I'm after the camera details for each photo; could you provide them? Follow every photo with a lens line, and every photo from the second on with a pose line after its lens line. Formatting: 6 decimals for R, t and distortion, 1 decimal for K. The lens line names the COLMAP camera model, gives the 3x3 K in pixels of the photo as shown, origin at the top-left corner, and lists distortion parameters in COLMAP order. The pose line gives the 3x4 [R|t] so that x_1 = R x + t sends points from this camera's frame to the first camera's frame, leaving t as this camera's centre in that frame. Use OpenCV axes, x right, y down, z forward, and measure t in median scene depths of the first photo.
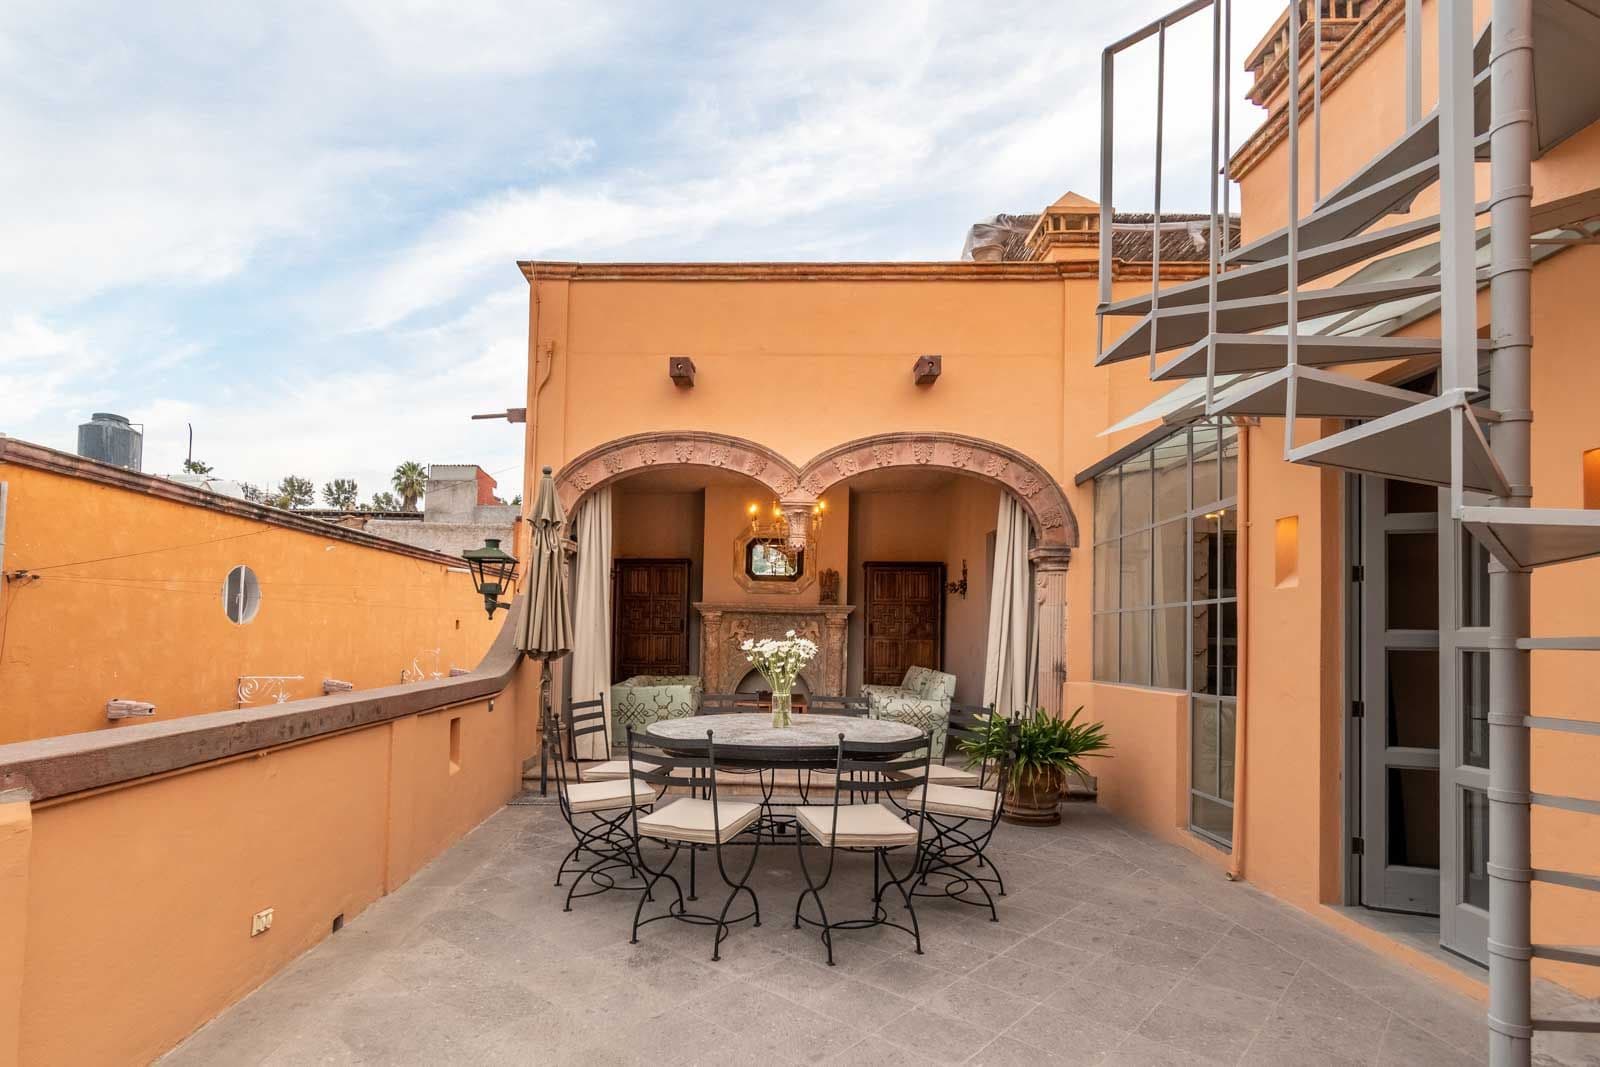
lens RADIAL K [[767.2, 0, 765.2], [0, 767.2, 608.2], [0, 0, 1]] dist [0.000797, -0.000109]
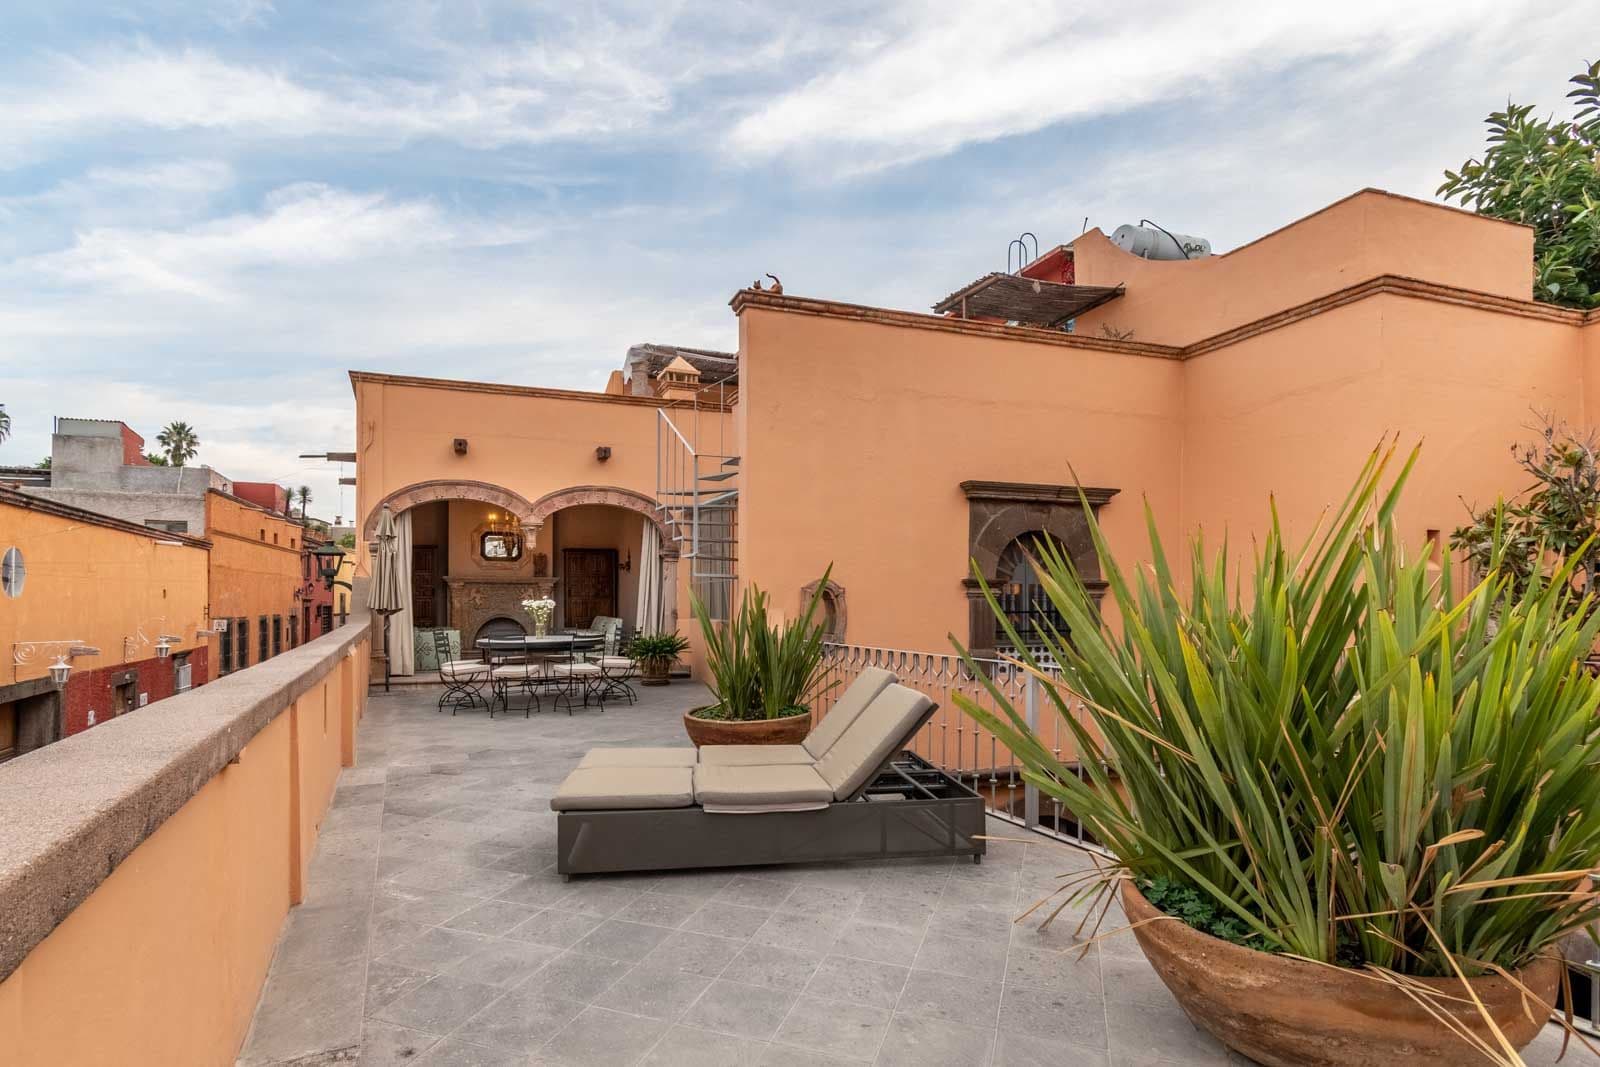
lens RADIAL K [[767.2, 0, 765.2], [0, 767.2, 608.2], [0, 0, 1]] dist [0.000797, -0.000109]
pose [[0.917604, -0.024410, 0.396746, -0.166451], [0.003766, 0.998602, 0.052730, -0.032186], [-0.397478, -0.046891, 0.916413, -0.830913]]
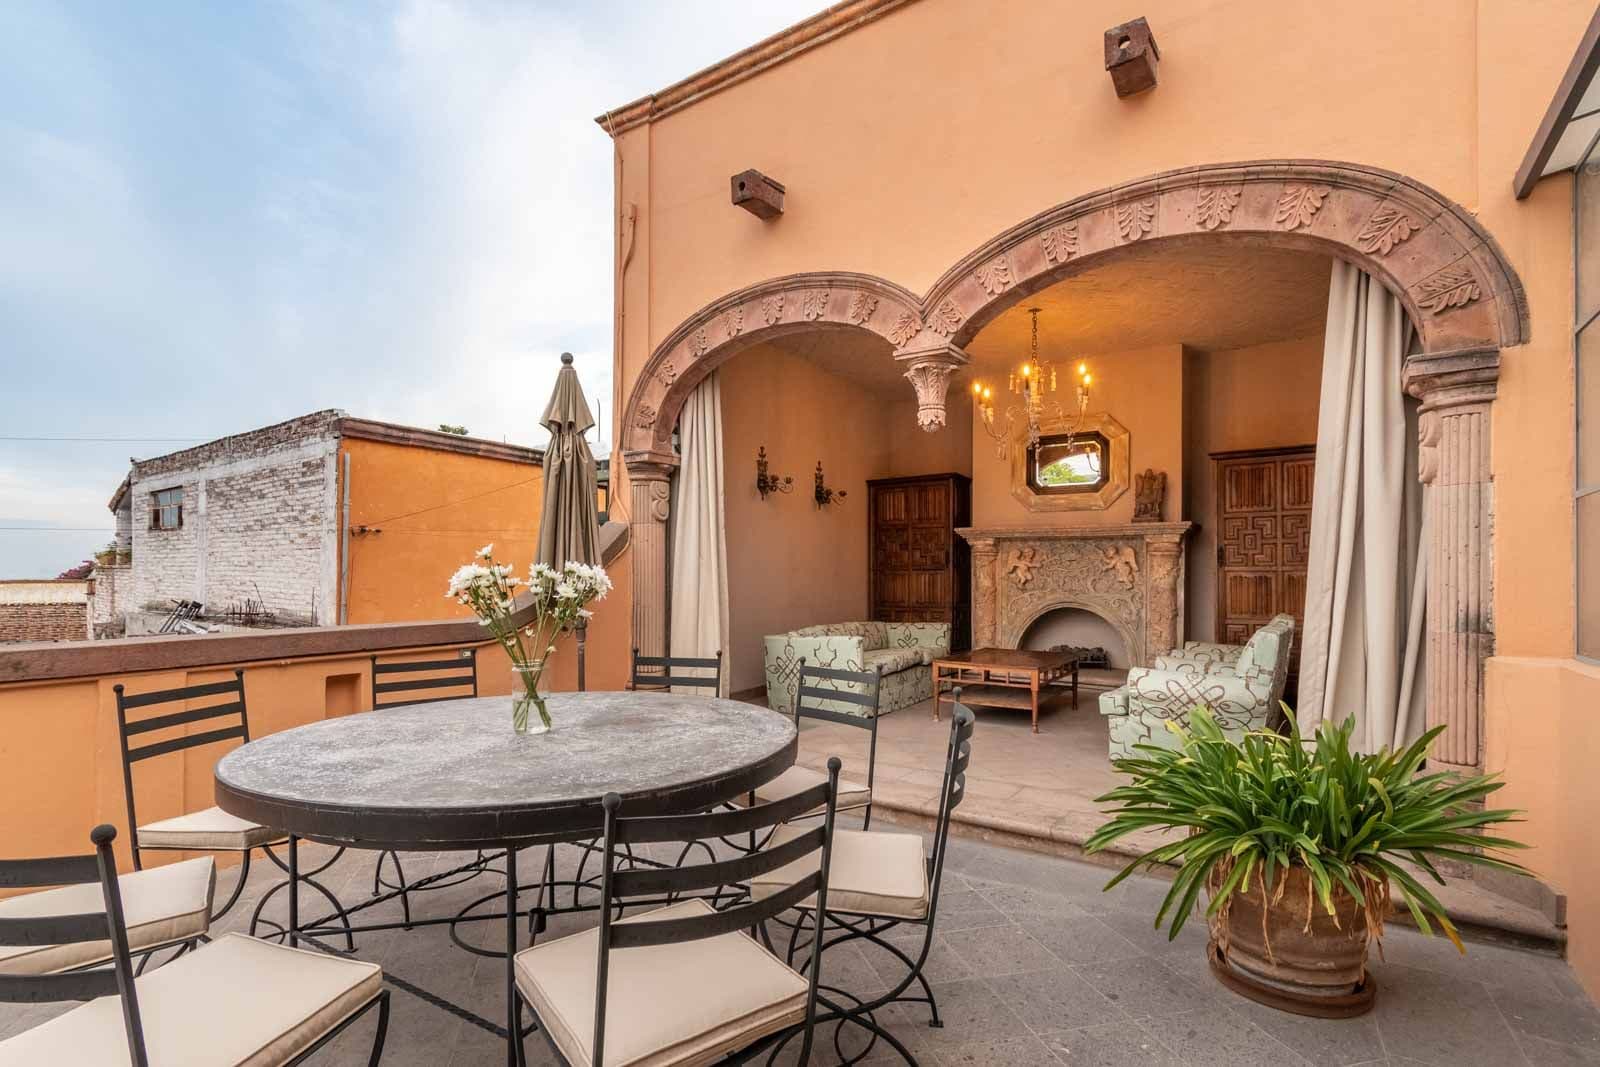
lens RADIAL K [[756.6, 0, 803.4], [0, 756.6, 565.9], [0, 0, 1]] dist [0.001031, -0.000387]
pose [[0.839352, -0.021568, -0.543160, 0.287464], [0.031858, 0.999447, 0.009544, 0.027064], [0.542653, -0.025315, 0.839575, 0.411544]]
